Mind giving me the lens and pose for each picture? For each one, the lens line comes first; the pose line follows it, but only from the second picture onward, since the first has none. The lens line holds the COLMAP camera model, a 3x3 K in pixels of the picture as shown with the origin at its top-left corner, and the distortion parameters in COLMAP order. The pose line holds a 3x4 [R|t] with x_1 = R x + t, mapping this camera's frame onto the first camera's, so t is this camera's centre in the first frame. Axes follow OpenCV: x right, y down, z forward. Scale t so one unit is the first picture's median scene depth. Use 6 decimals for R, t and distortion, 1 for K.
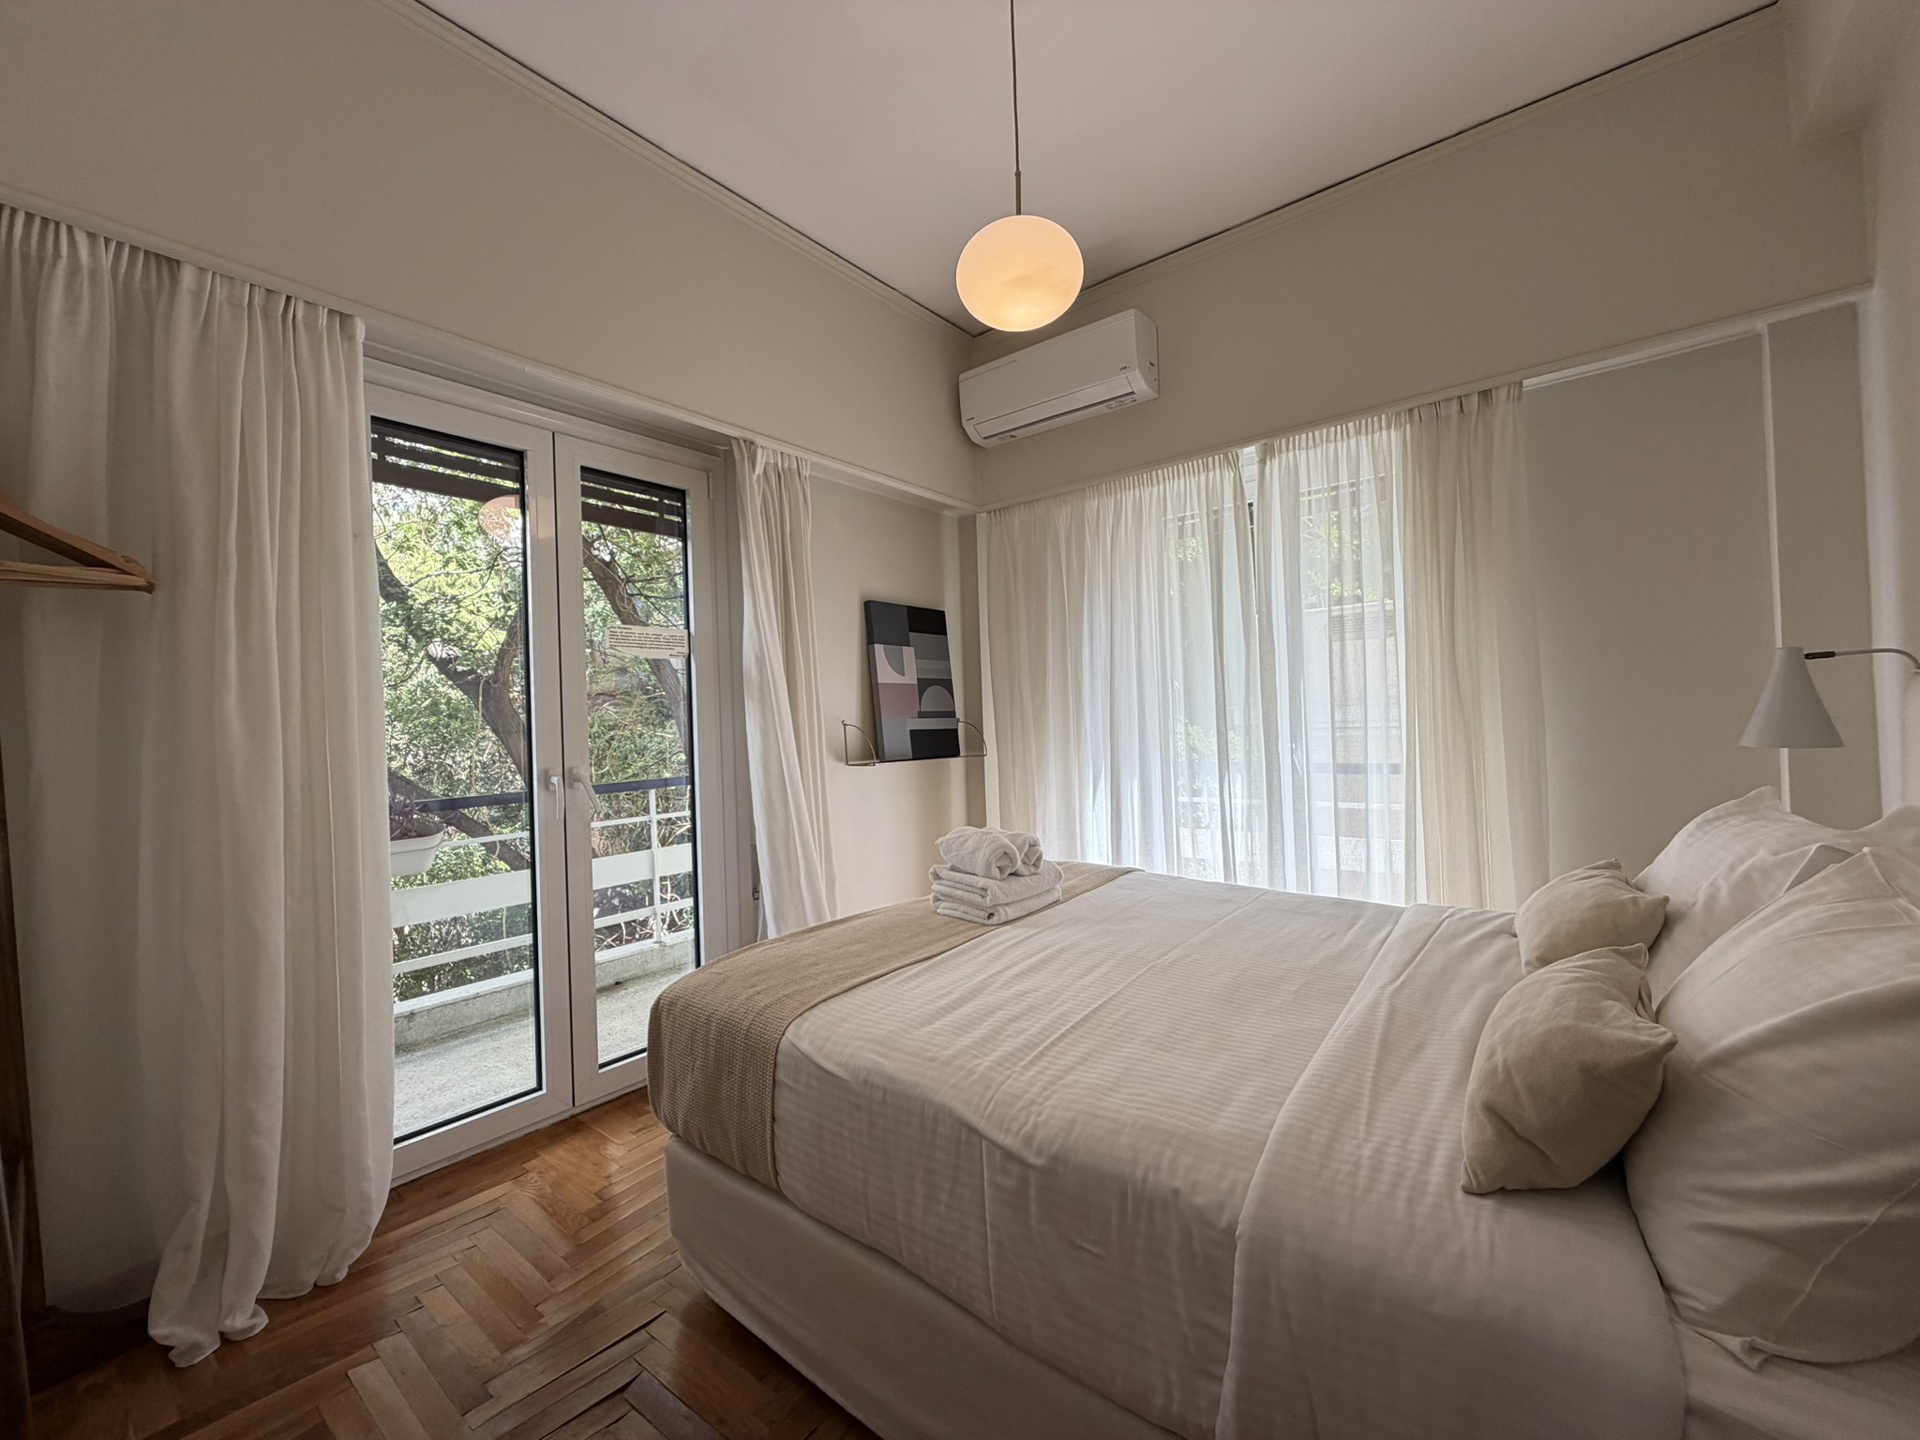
lens RADIAL K [[769.0, 0, 963.5], [0, 769.0, 711.3], [0, 0, 1]] dist [0.000206, 0.000235]
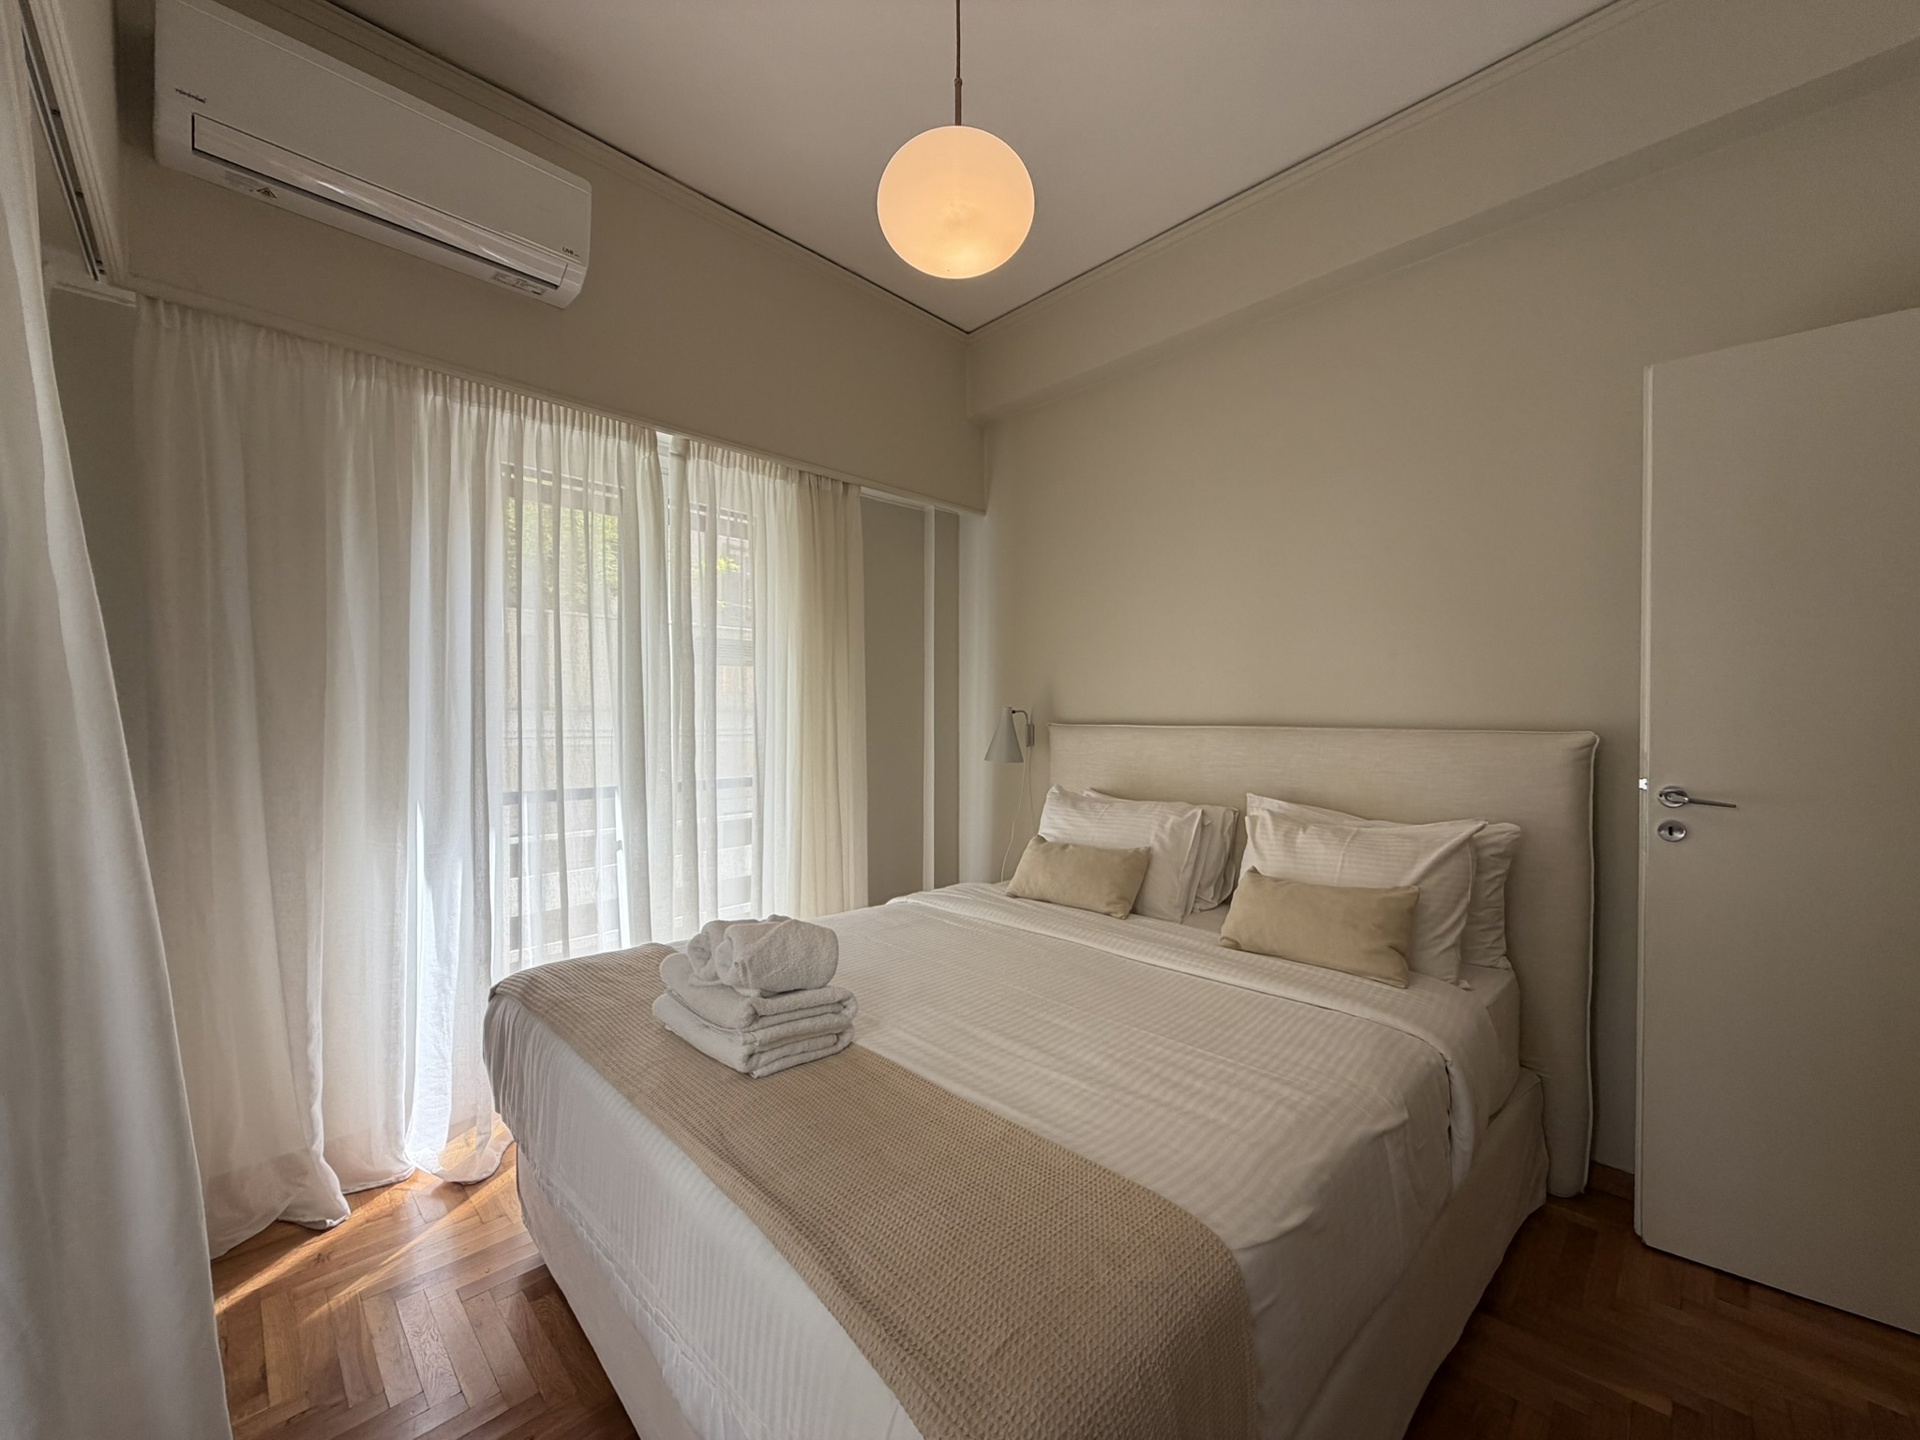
lens RADIAL K [[760.9, 0, 957.0], [0, 760.9, 720.2], [0, 0, 1]] dist [-0.000831, 0.000159]
pose [[0.130304, 0.025958, 0.991134, -0.453960], [-0.022010, 0.999487, -0.023283, -0.004858], [-0.991230, -0.018781, 0.130808, 0.574582]]
